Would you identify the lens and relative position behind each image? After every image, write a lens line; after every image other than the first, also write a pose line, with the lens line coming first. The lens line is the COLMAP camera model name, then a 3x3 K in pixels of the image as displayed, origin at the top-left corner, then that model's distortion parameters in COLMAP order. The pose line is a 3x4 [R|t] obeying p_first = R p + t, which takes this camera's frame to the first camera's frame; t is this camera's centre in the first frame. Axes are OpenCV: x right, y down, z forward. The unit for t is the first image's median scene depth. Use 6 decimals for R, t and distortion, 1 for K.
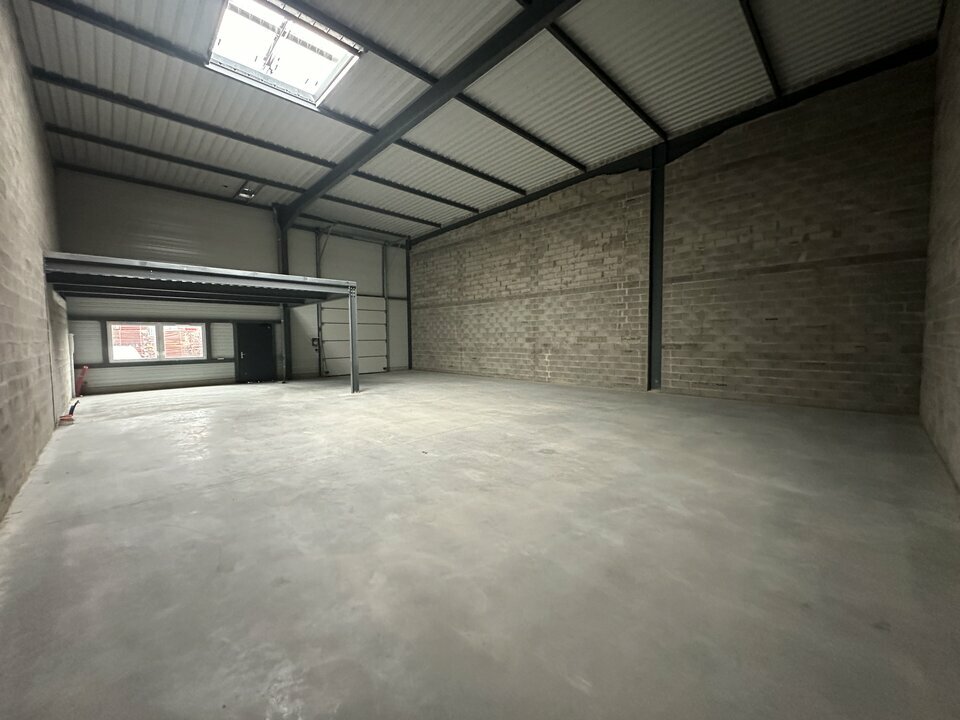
lens RADIAL K [[387.4, 0, 475.2], [0, 387.4, 361.8], [0, 0, 1]] dist [-0.004439, -0.000447]
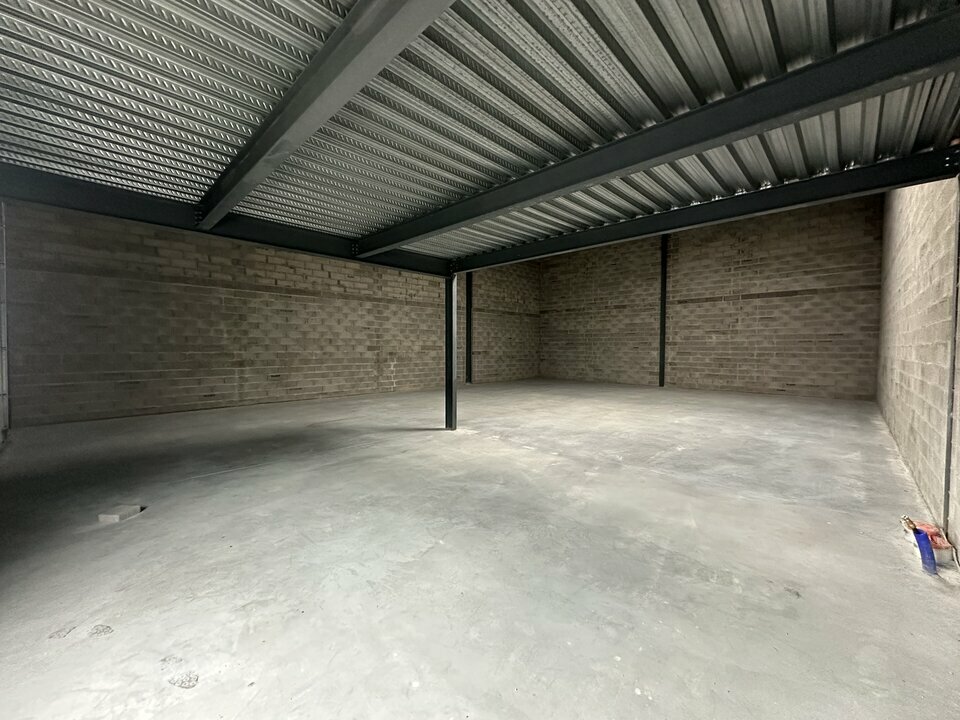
lens RADIAL K [[387.4, 0, 479.5], [0, 387.4, 356.6], [0, 0, 1]] dist [-0.004439, -0.000447]
pose [[-0.046806, -0.017802, 0.998745, -0.741096], [0.056012, 0.998221, 0.020418, -0.039973], [-0.997332, 0.056898, -0.045725, 0.766629]]
